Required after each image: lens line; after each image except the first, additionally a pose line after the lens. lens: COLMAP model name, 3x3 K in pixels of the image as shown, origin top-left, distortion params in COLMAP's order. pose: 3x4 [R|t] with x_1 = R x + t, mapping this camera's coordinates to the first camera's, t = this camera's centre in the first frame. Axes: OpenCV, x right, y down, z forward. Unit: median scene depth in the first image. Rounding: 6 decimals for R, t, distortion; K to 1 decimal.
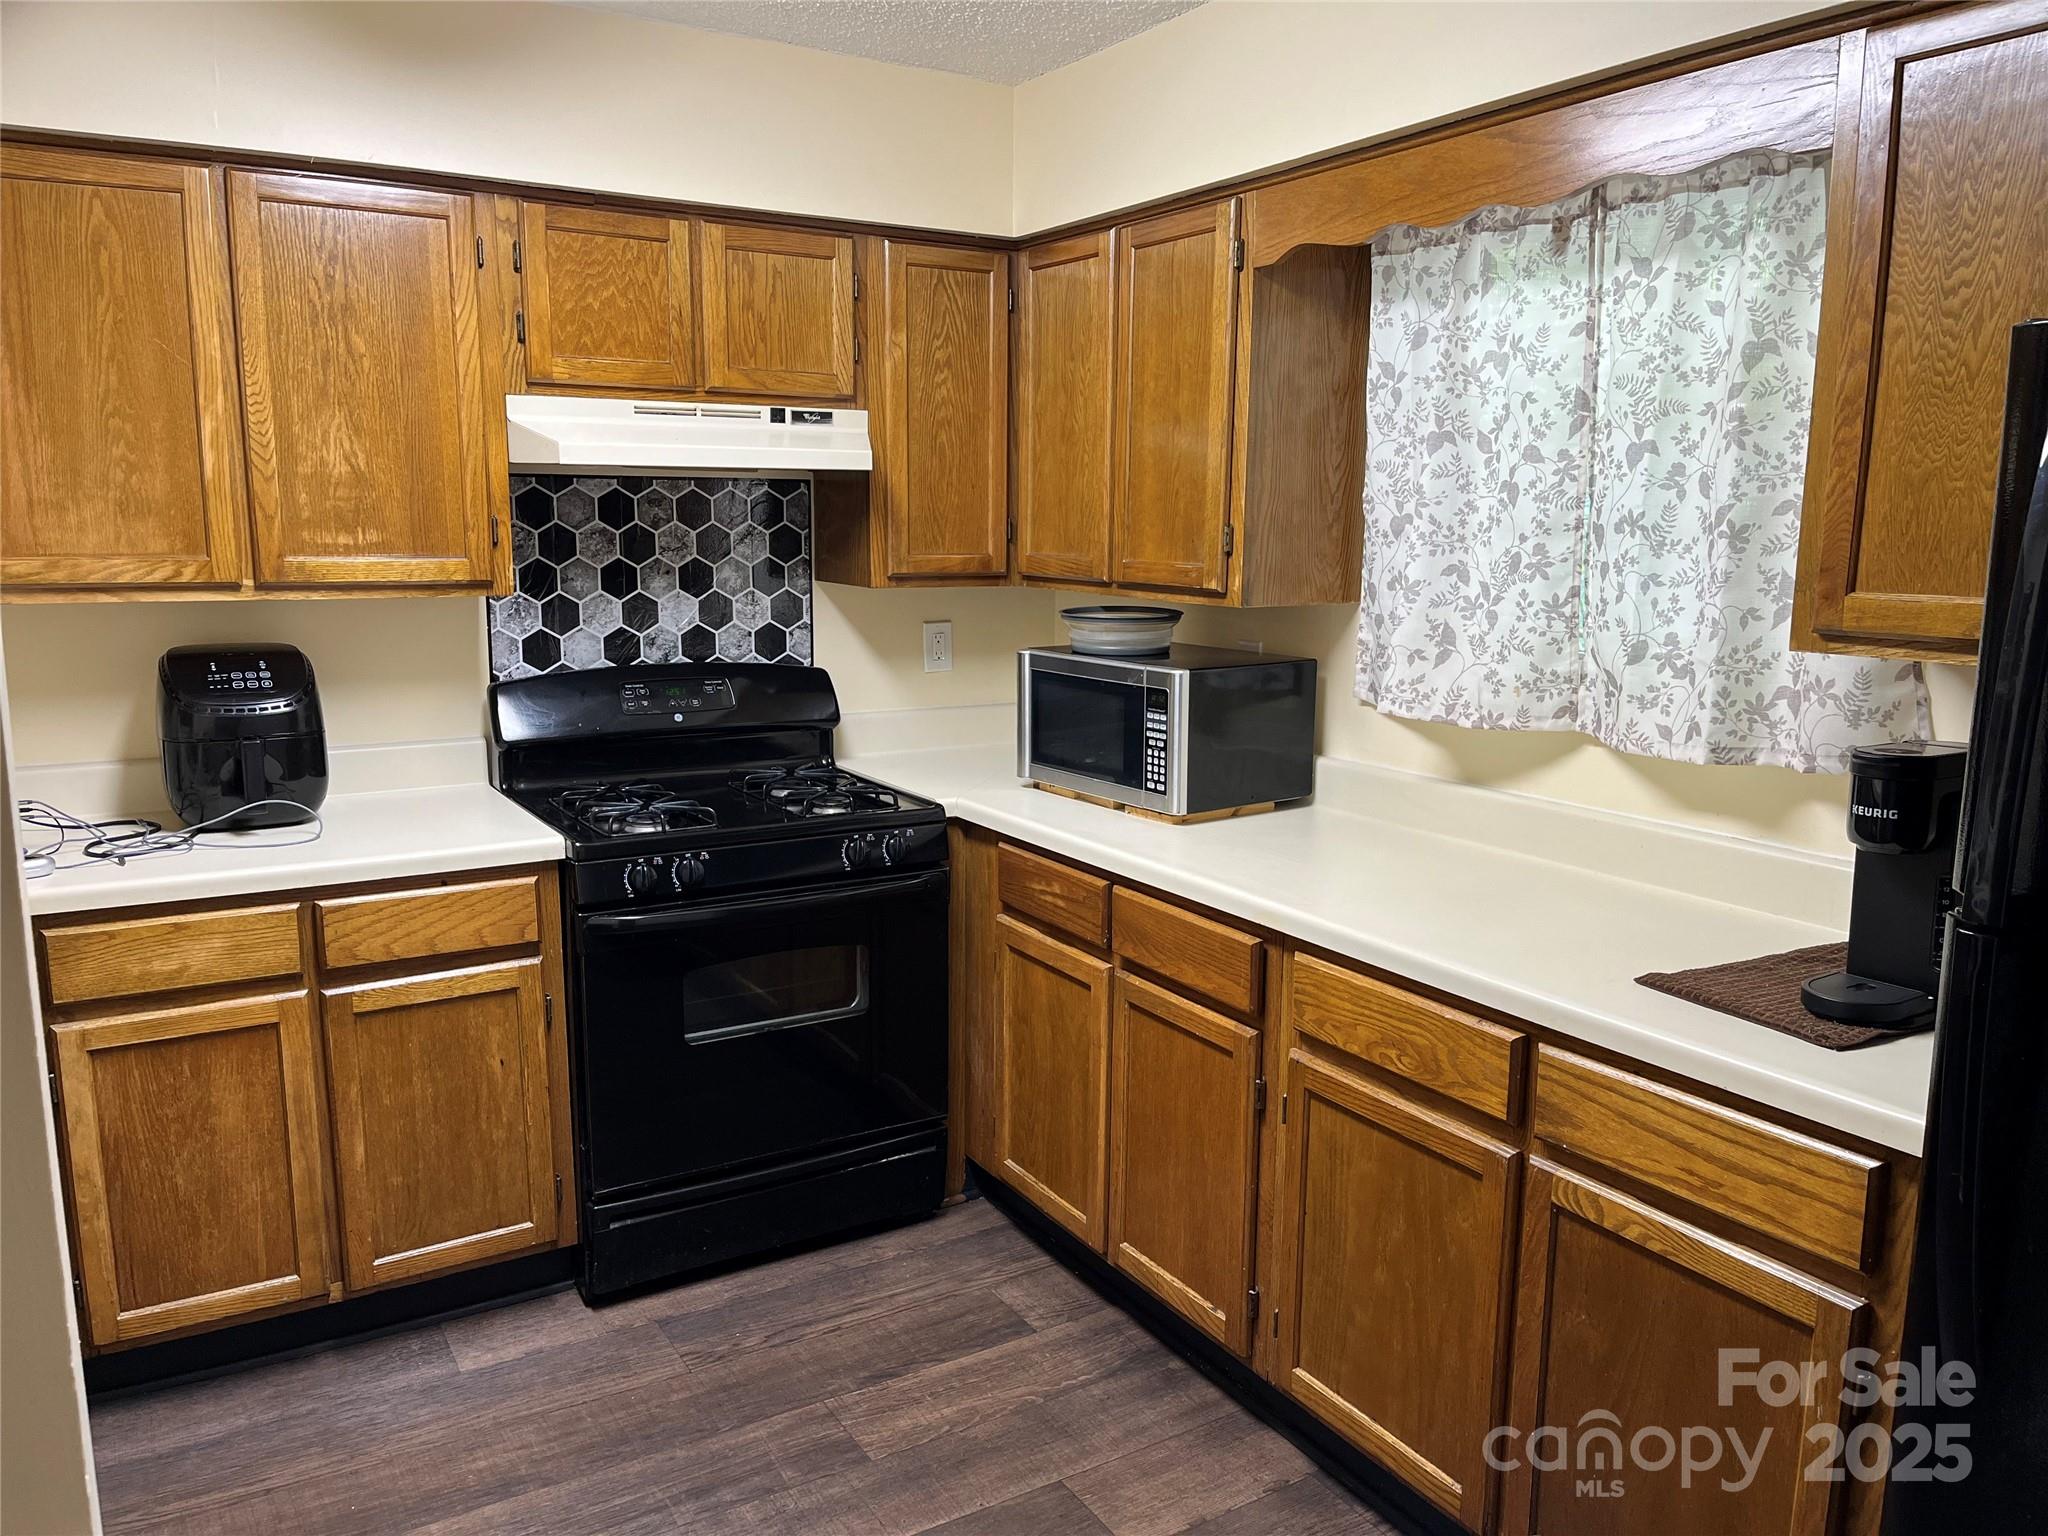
lens RADIAL K [[1546.0, 0, 1023.5], [0, 1546.0, 773.6], [0, 0, 1]] dist [0.052535, -0.069717]
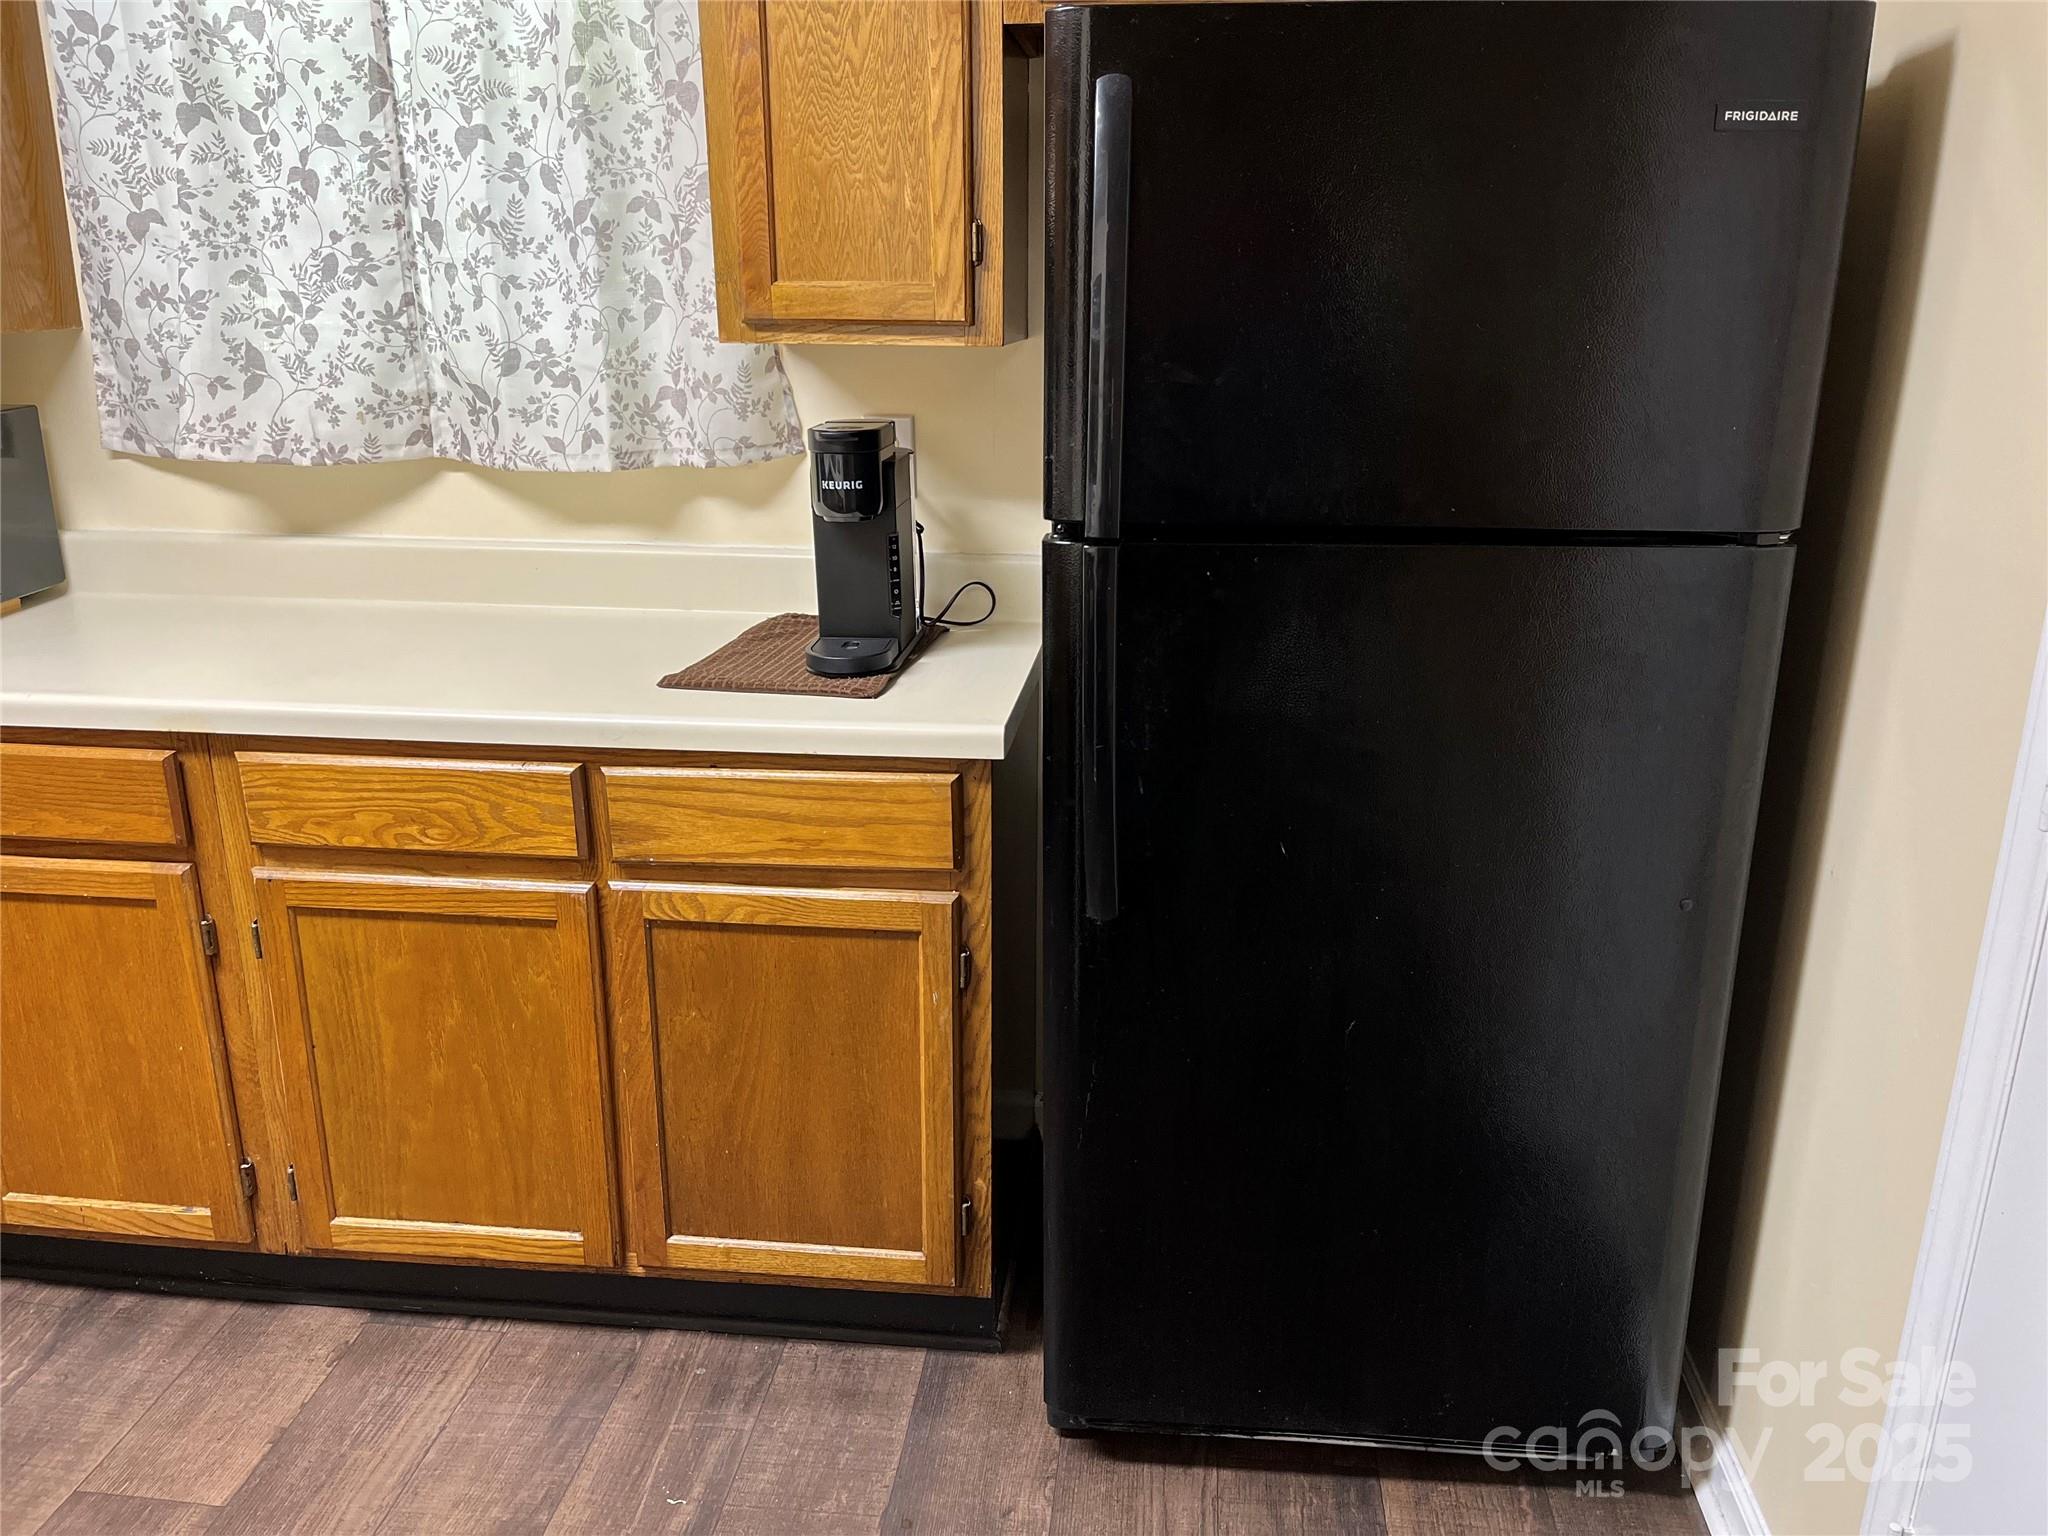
lens RADIAL K [[1578.1, 0, 1024.0], [0, 1578.1, 768.0], [0, 0, 1]] dist [0.070389, -0.109588]
pose [[0.595588, -0.238255, 0.767144, -0.223336], [0.129402, 0.970986, 0.201099, 0.007870], [-0.792799, -0.020503, 0.609138, 0.159654]]
